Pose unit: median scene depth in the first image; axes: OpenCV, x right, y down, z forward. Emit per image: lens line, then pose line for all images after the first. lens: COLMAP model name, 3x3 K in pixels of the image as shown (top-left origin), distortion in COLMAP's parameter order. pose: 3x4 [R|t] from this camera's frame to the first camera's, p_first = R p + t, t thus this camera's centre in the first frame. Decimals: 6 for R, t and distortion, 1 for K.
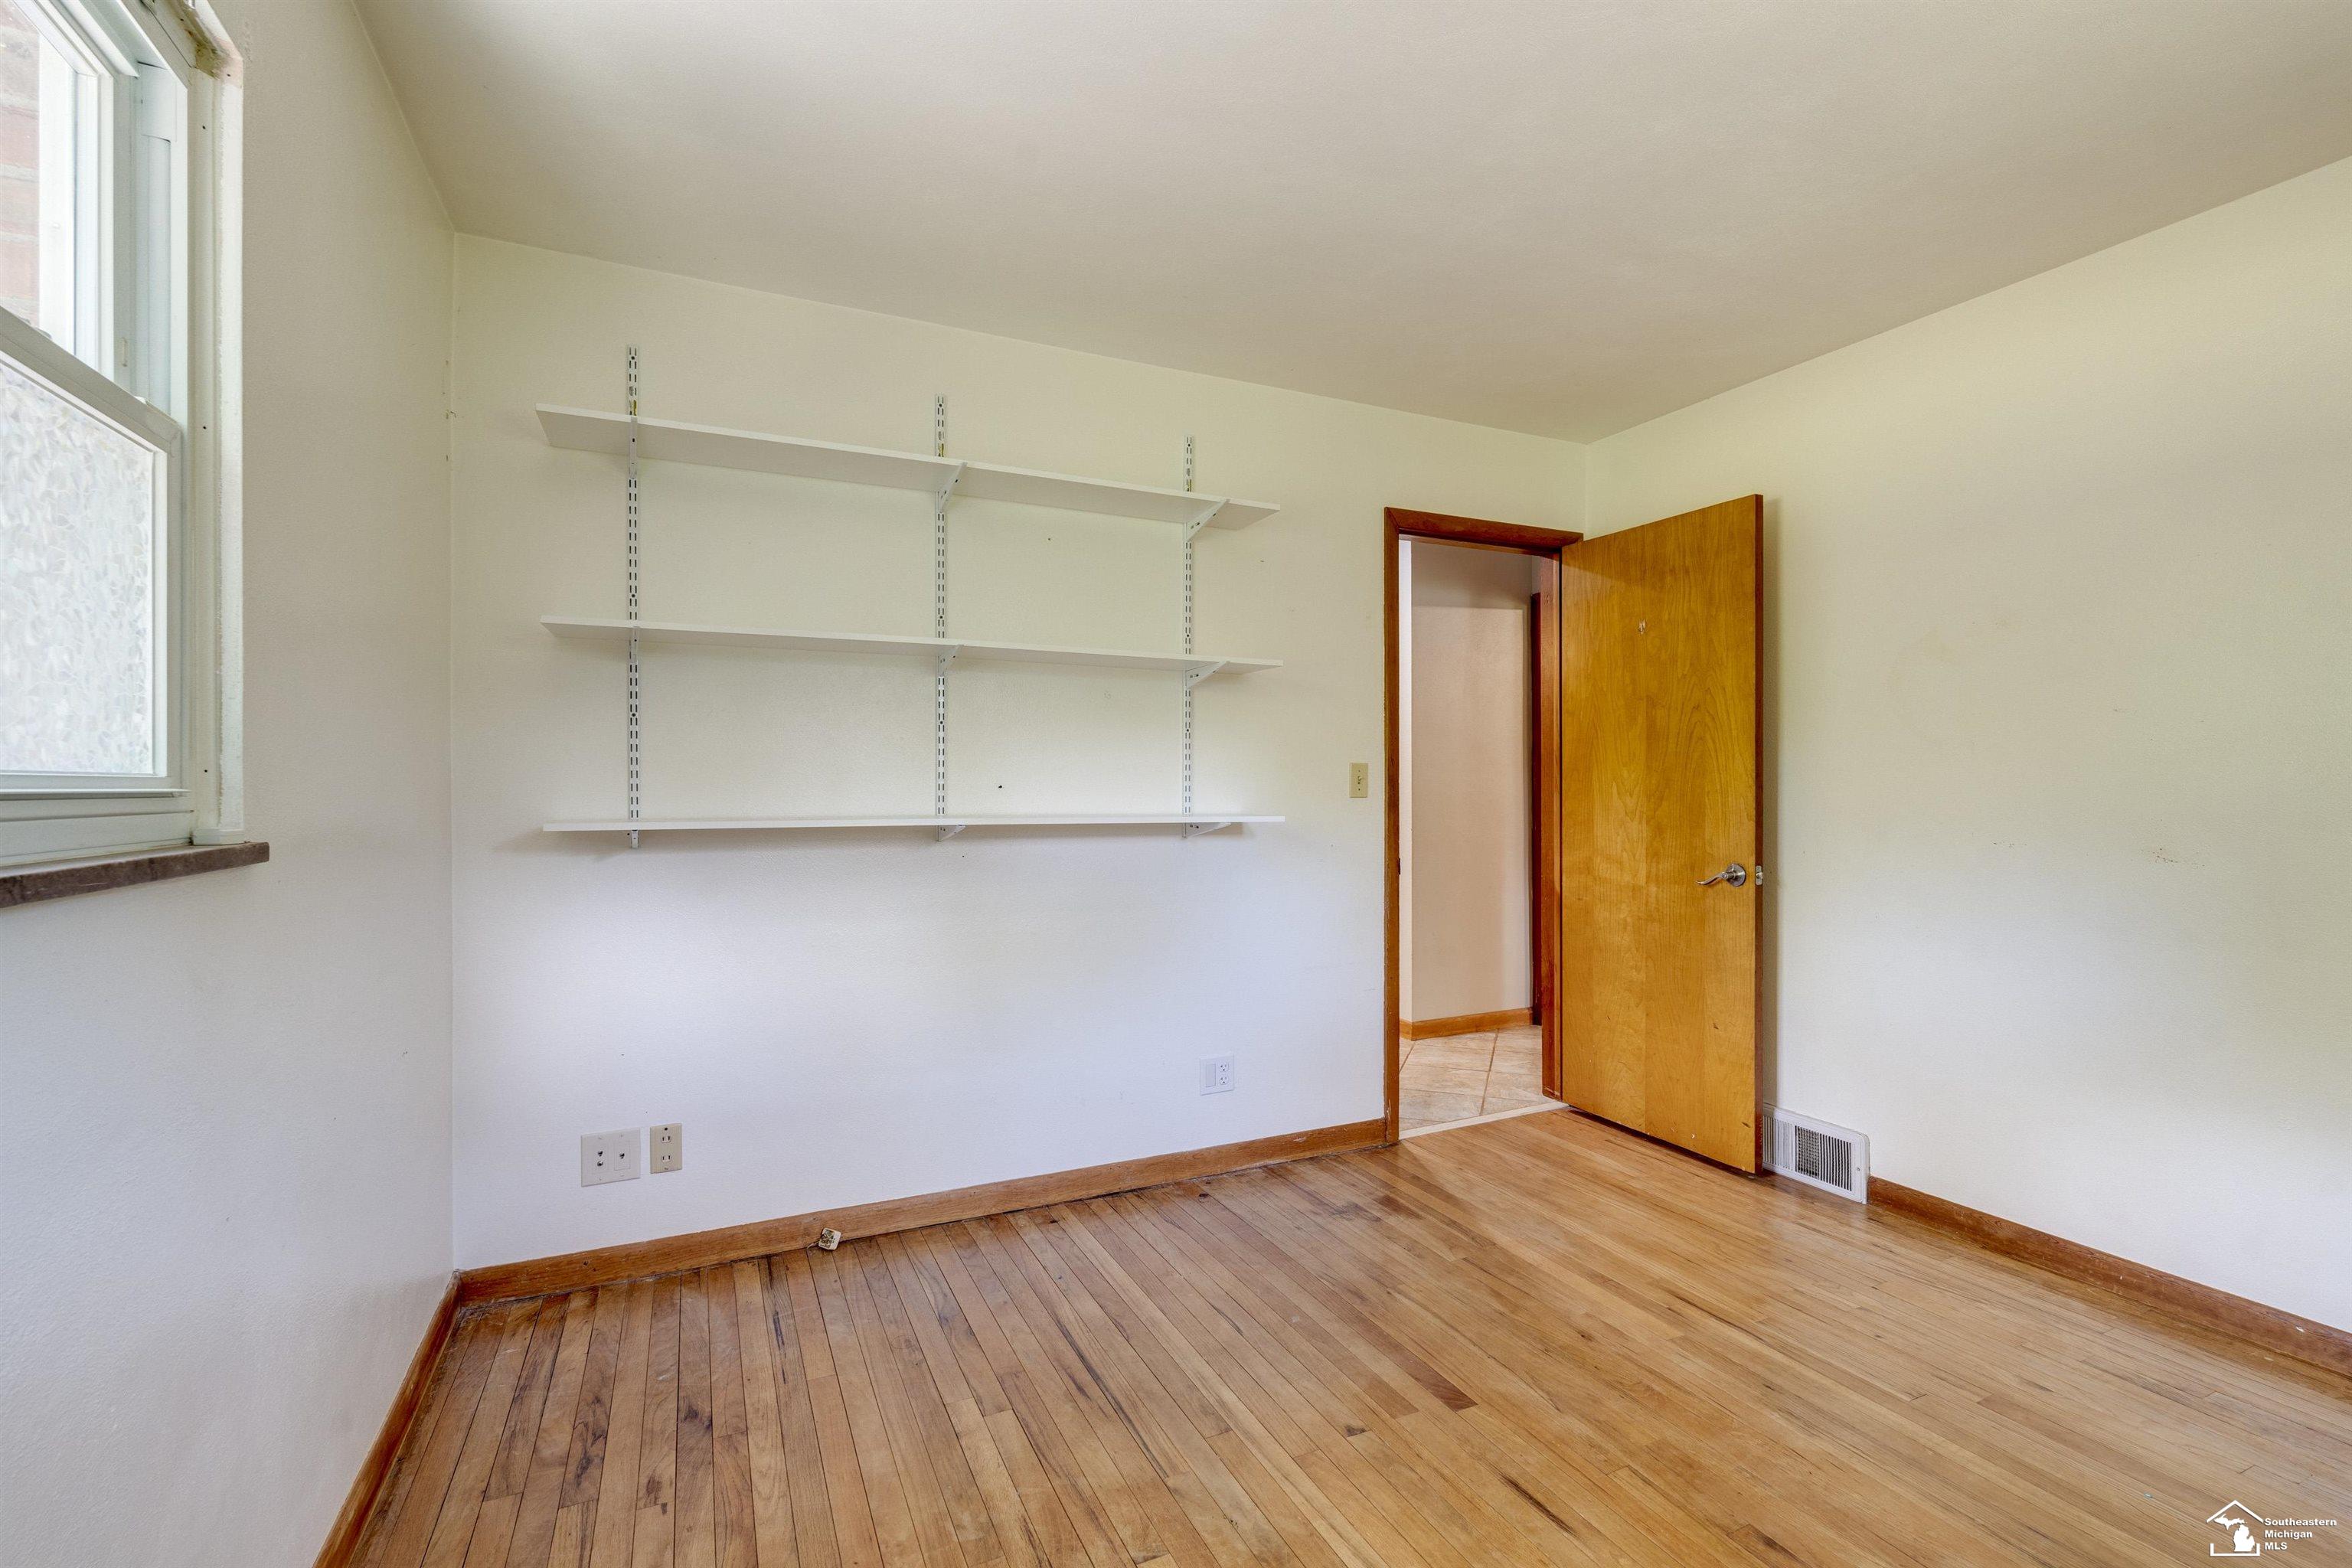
lens RADIAL K [[1026.6, 0, 1177.1], [0, 1026.6, 783.5], [0, 0, 1]] dist [-0.001138, -0.000053]
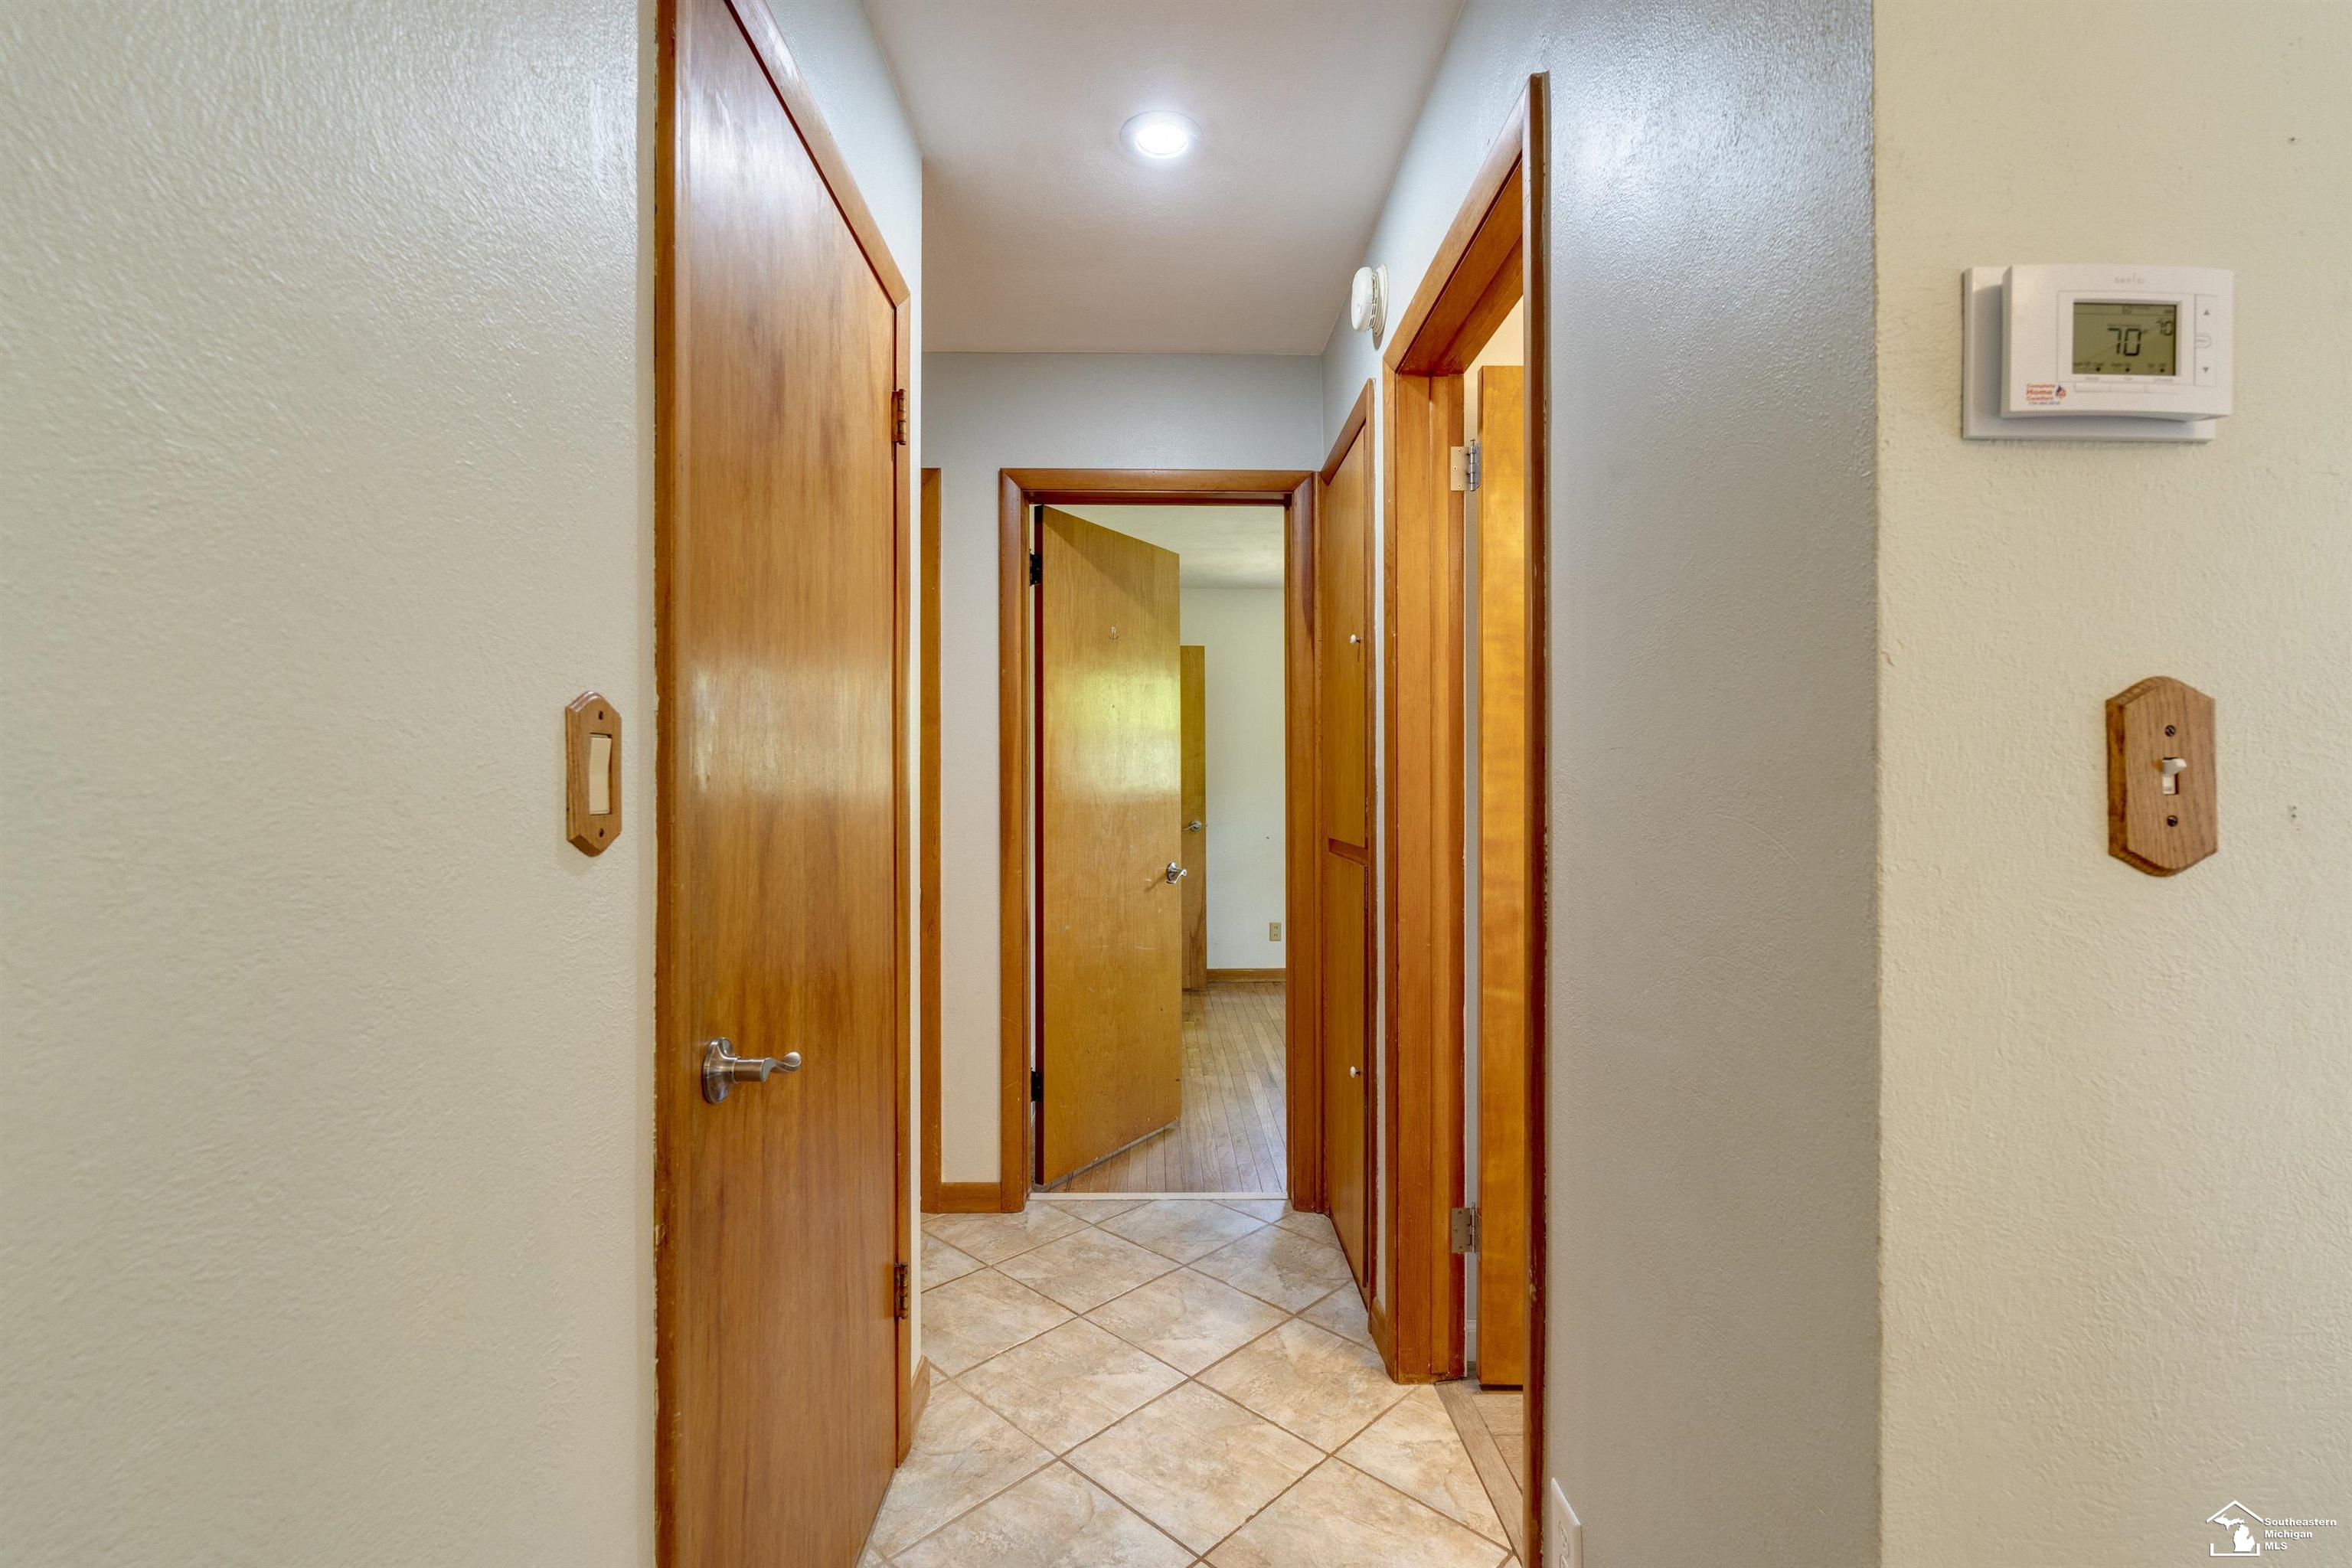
lens RADIAL K [[1026.6, 0, 1180.1], [0, 1026.6, 787.2], [0, 0, 1]] dist [-0.001138, -0.000053]
pose [[-0.916865, 0.004629, 0.399170, -0.041592], [0.003001, 0.999984, -0.004704, 0.004935], [-0.399185, -0.003116, -0.916865, 1.635323]]
